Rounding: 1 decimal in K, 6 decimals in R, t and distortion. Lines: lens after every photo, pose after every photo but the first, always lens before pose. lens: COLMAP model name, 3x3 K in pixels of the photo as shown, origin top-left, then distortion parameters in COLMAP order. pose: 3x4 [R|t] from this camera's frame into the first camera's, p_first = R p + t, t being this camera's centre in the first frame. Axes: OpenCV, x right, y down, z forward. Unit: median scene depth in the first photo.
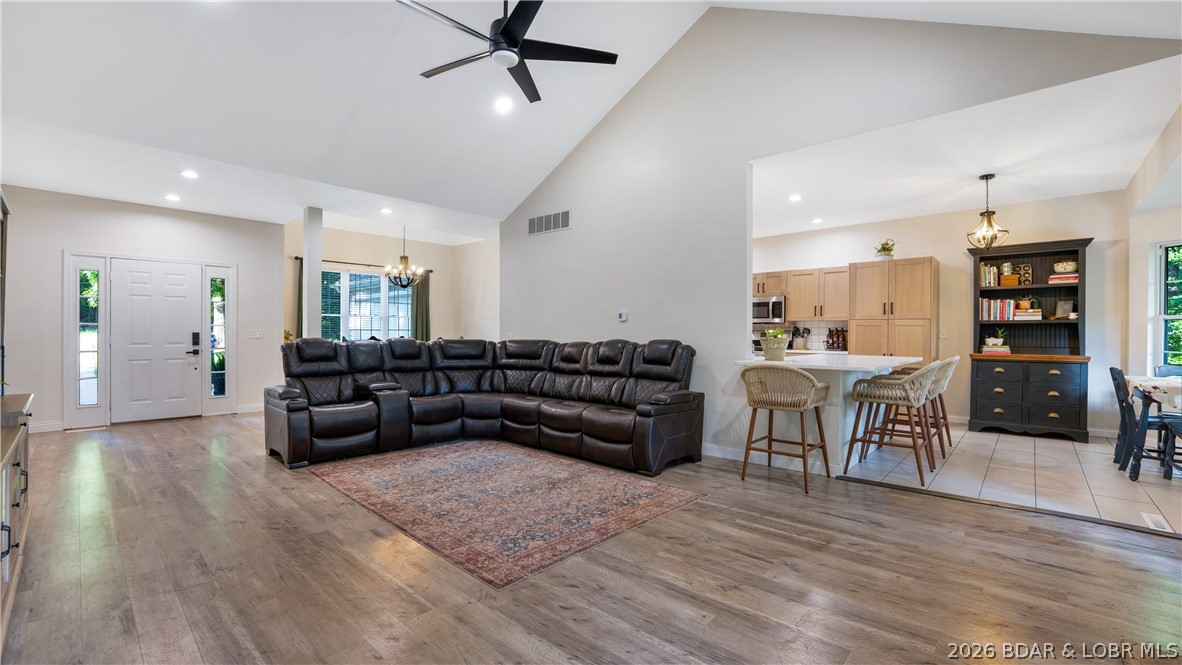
lens RADIAL K [[477.7, 0, 588.6], [0, 477.7, 335.7], [0, 0, 1]] dist [-0.021377, -0.000816]
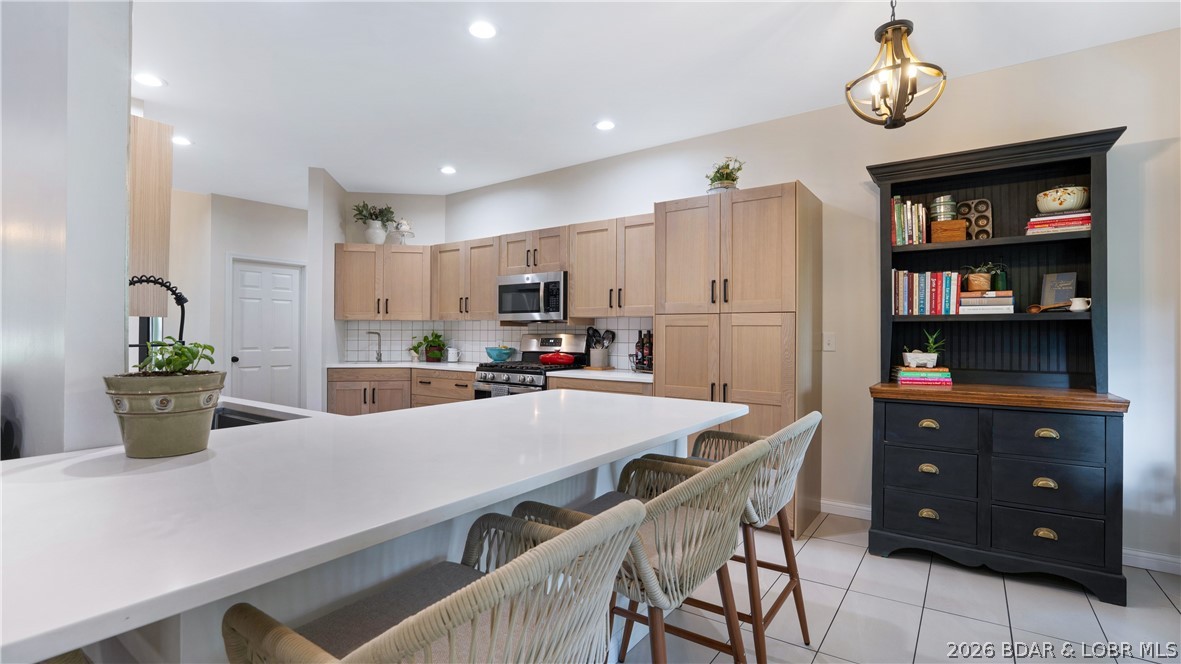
lens RADIAL K [[544.6, 0, 569.4], [0, 544.6, 332.5], [0, 0, 1]] dist [-0.013909, -0.002517]
pose [[0.992857, -0.003087, 0.119270, 0.444828], [0.003822, 0.999975, -0.005937, -0.012980], [-0.119249, 0.006350, 0.992844, 0.497357]]
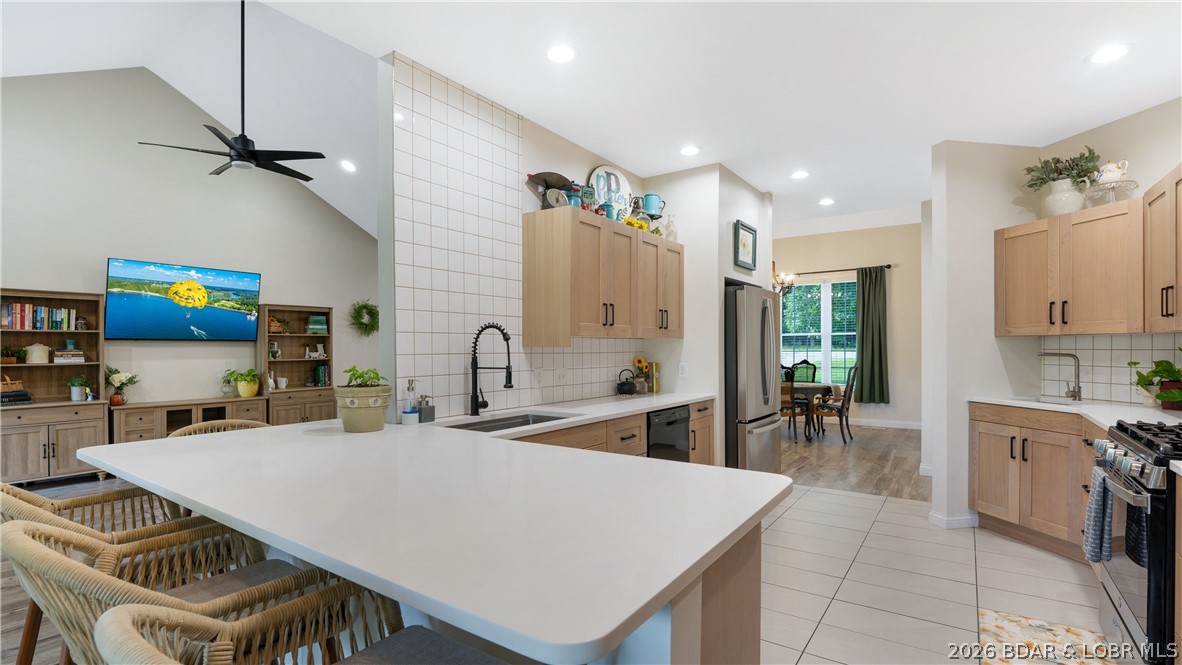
lens RADIAL K [[545.1, 0, 585.7], [0, 545.1, 355.6], [0, 0, 1]] dist [-0.013909, -0.002517]
pose [[0.145202, 0.006373, -0.989381, 0.752060], [0.001523, 0.999977, 0.006665, -0.023426], [0.989401, -0.002475, 0.145189, 0.875631]]
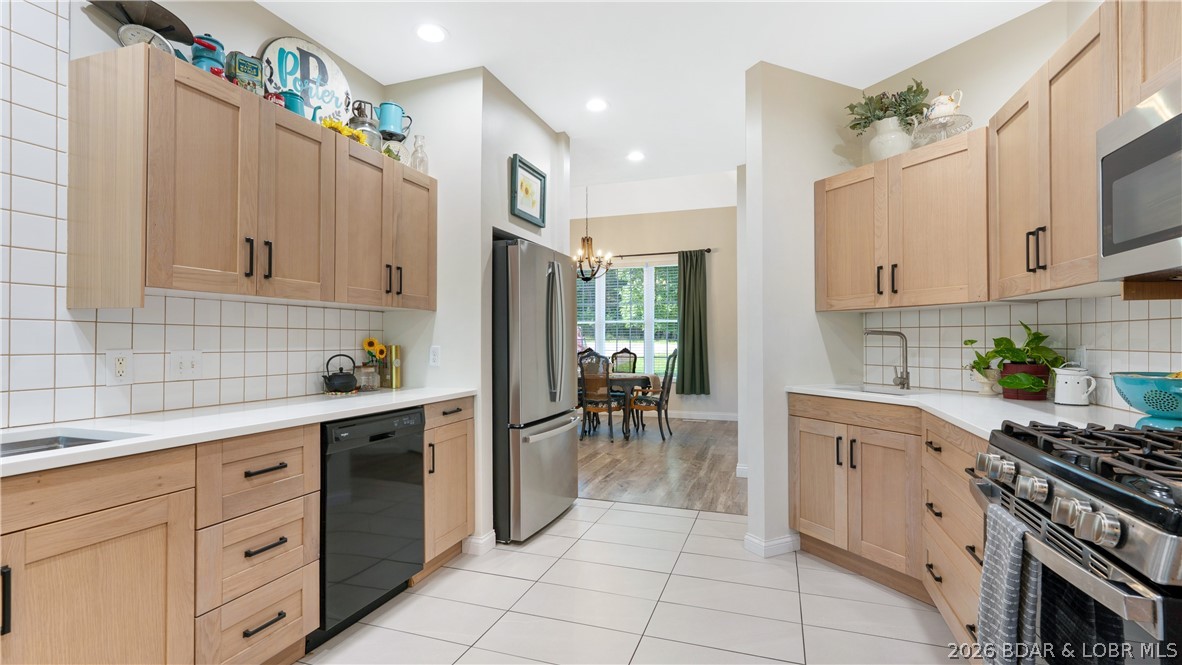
lens RADIAL K [[545.1, 0, 588.0], [0, 545.1, 341.5], [0, 0, 1]] dist [-0.013909, -0.002517]
pose [[0.411258, -0.006775, -0.911494, 0.563490], [-0.000086, 0.999972, -0.007472, -0.007429], [0.911519, 0.003152, 0.411246, 1.044277]]
